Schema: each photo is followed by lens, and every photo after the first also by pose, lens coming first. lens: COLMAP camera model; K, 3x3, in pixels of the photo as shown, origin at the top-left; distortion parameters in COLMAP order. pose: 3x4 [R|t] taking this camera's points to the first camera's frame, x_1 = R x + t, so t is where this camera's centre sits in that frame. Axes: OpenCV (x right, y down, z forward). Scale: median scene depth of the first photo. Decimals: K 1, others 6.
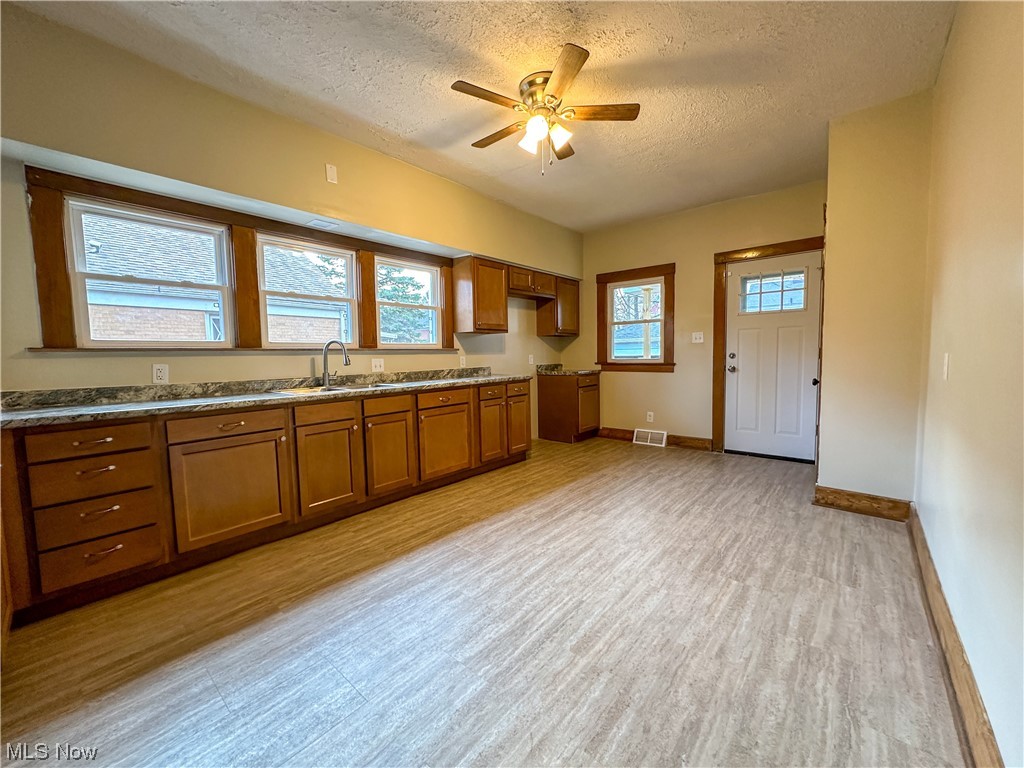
lens RADIAL K [[408.4, 0, 510.1], [0, 408.4, 383.4], [0, 0, 1]] dist [0.002351, 0.000025]
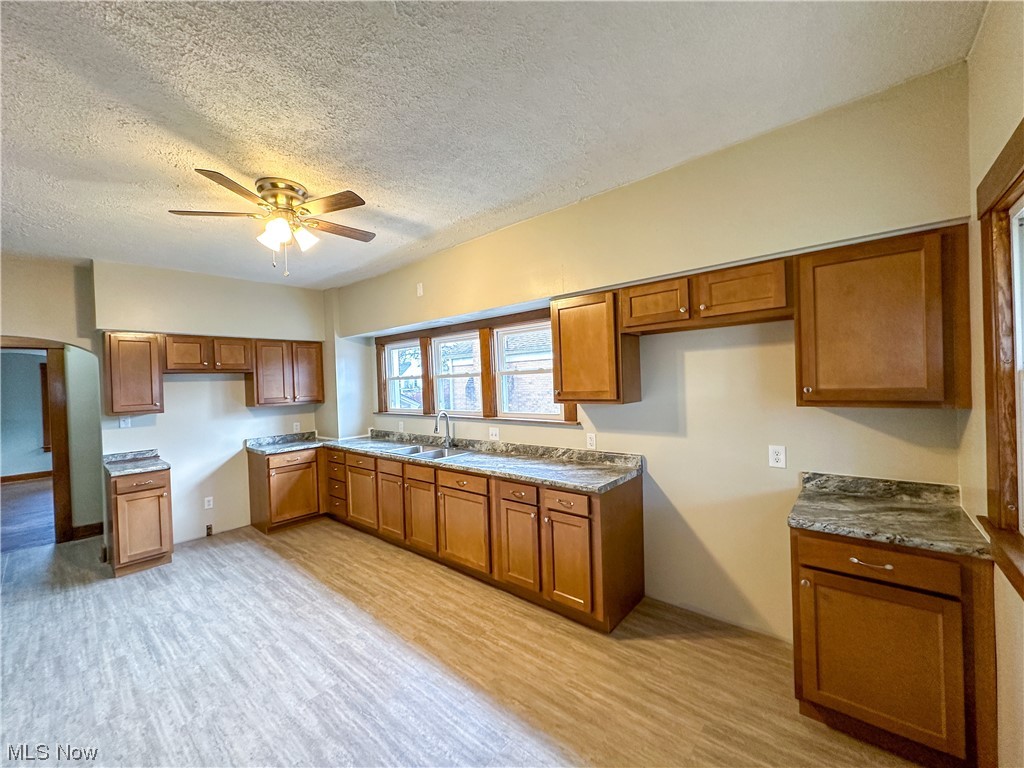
lens RADIAL K [[408.4, 0, 509.7], [0, 408.4, 385.2], [0, 0, 1]] dist [0.002351, 0.000025]
pose [[-0.006601, 0.027471, -0.999601, 0.888686], [-0.035830, 0.998974, 0.027690, -0.248014], [0.999336, 0.035999, -0.005610, 1.302102]]
